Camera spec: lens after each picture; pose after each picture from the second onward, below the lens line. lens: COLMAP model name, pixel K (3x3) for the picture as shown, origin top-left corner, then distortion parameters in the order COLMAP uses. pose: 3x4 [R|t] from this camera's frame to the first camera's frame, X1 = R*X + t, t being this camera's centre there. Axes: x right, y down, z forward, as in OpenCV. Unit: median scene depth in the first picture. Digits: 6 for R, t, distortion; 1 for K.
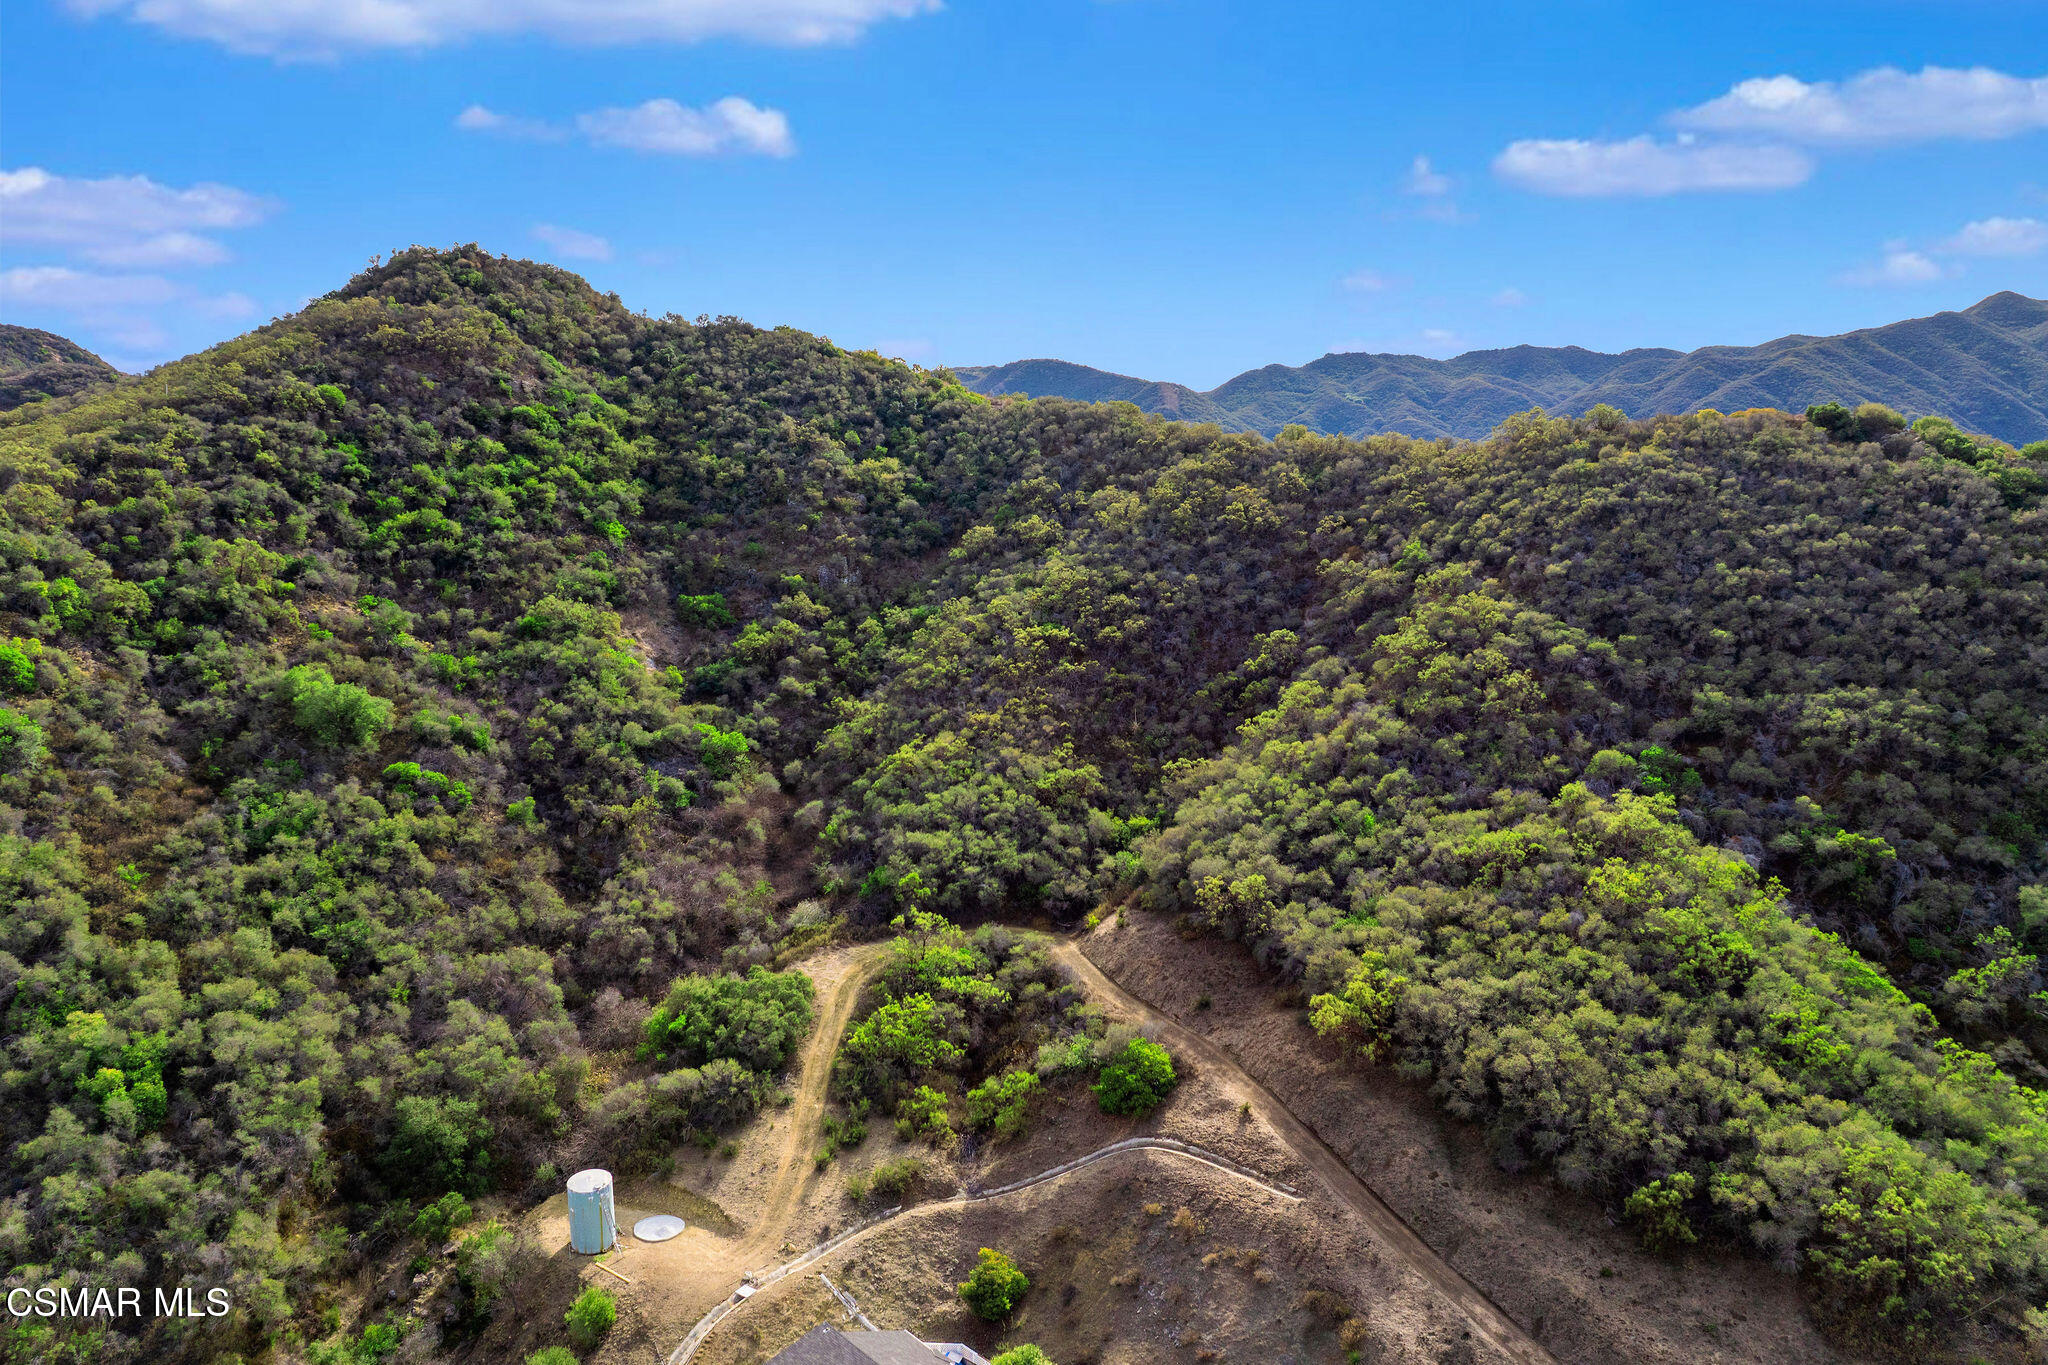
lens RADIAL K [[1437.0, 0, 1023.3], [0, 1437.0, 582.1], [0, 0, 1]] dist [-0.030320, -0.007043]
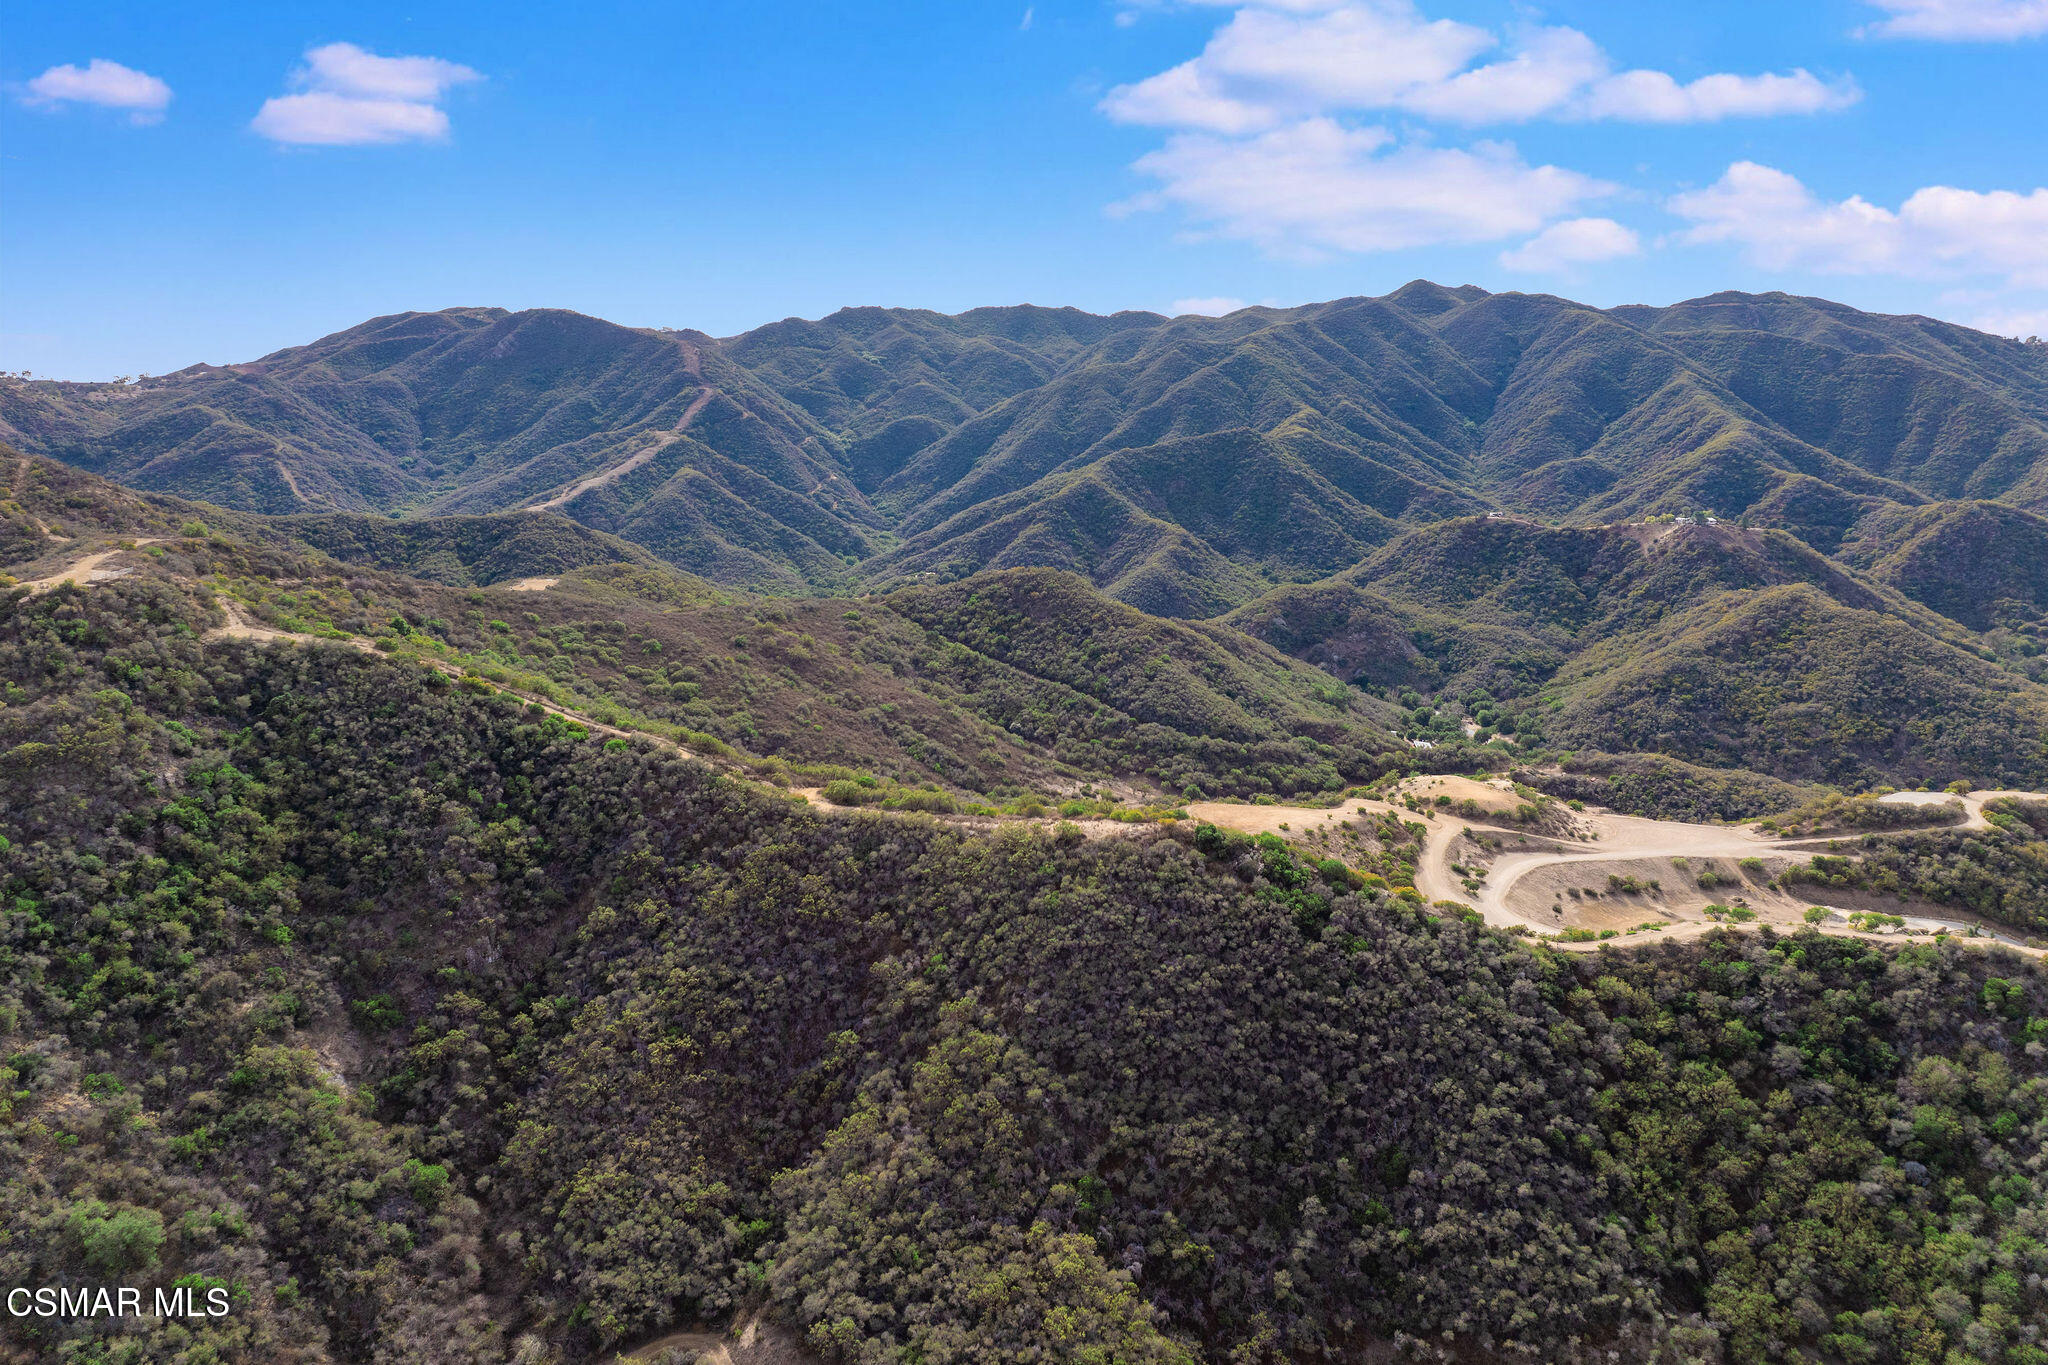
lens RADIAL K [[1428.5, 0, 1015.6], [0, 1428.5, 612.2], [0, 0, 1]] dist [-0.061252, 0.033991]
pose [[0.946854, -0.032687, 0.319998, -0.106668], [0.008653, 0.997052, 0.076241, -0.544402], [-0.321547, -0.069420, 0.944345, -0.375425]]
